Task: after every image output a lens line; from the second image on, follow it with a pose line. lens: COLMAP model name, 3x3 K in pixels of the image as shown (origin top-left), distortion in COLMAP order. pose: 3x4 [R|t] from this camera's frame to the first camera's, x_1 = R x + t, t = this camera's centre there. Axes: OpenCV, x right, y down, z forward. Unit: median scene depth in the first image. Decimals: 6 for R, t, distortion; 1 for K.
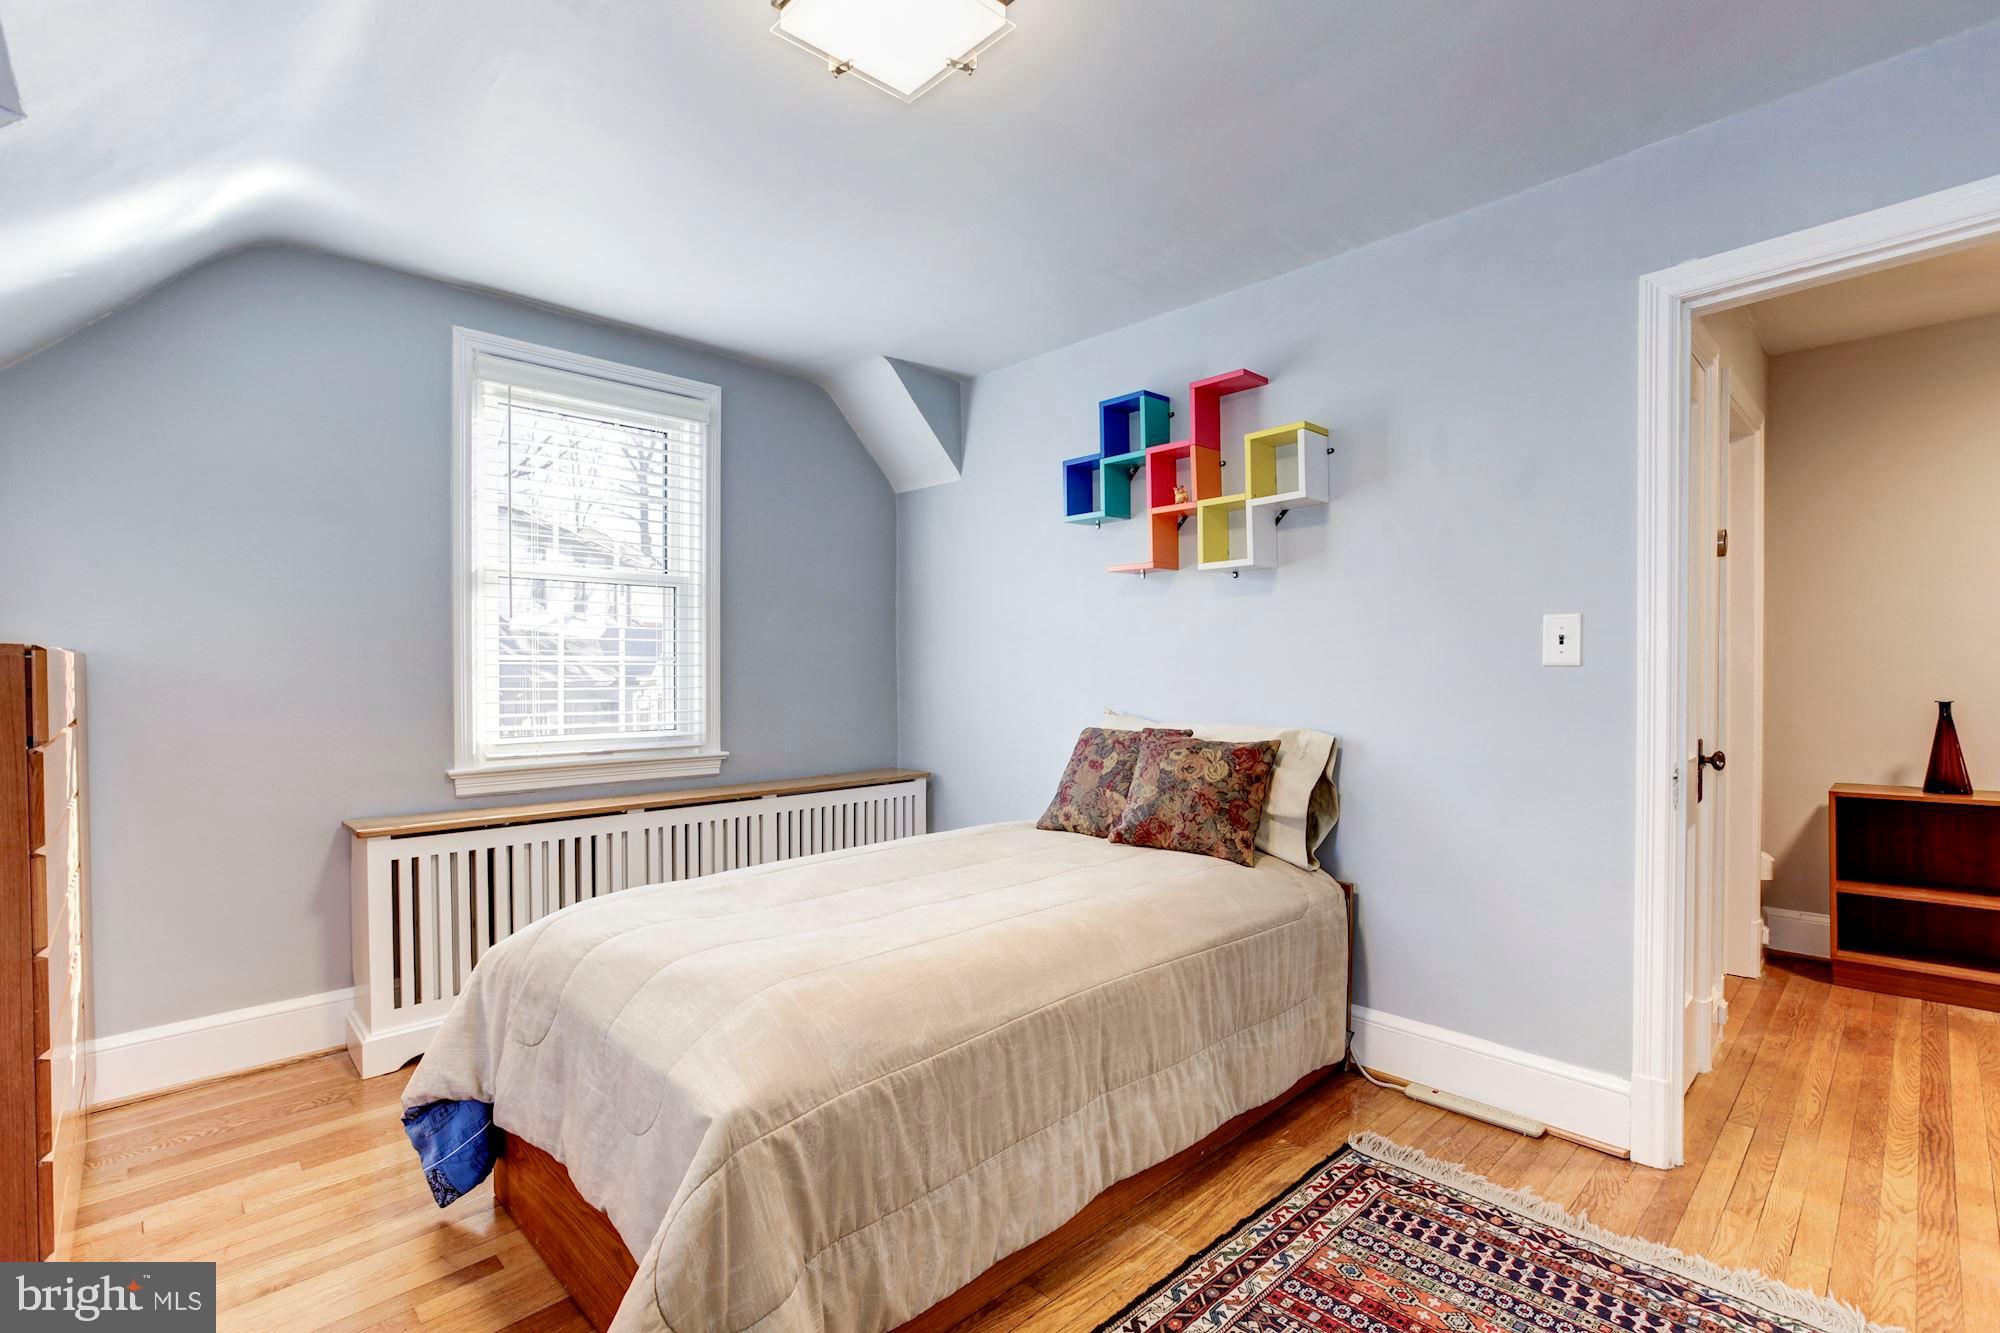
lens RADIAL K [[910.5, 0, 1007.9], [0, 910.5, 674.2], [0, 0, 1]] dist [-0.034827, 0.017670]
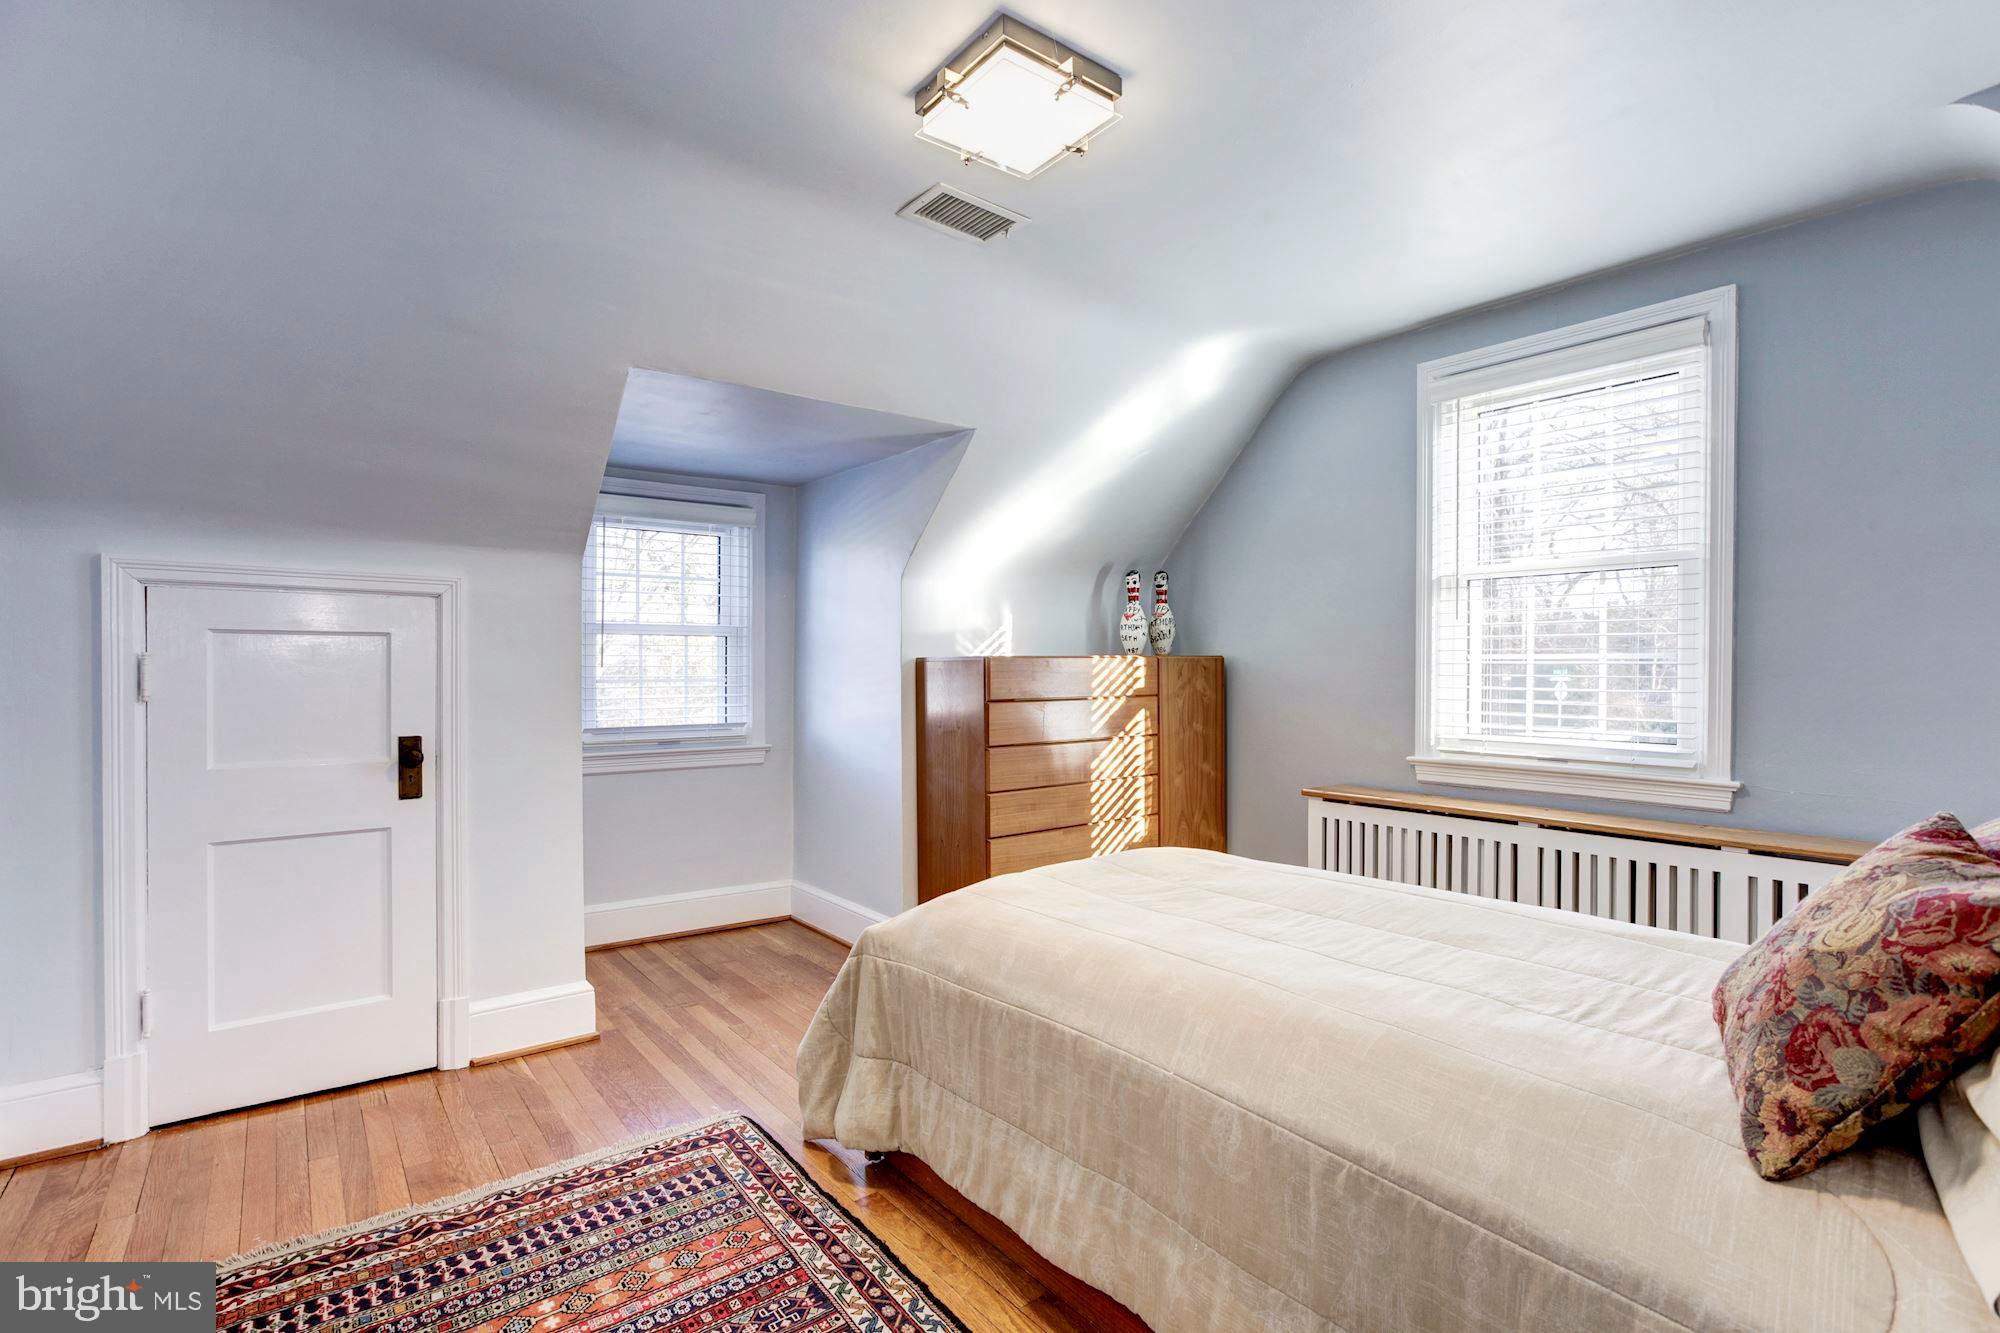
lens RADIAL K [[910.5, 0, 997.6], [0, 910.5, 660.0], [0, 0, 1]] dist [-0.034827, 0.017670]
pose [[-0.094257, -0.007762, -0.995518, 0.556972], [-0.008200, 0.999942, -0.007020, -0.002976], [0.995514, 0.007502, -0.094316, 0.575967]]
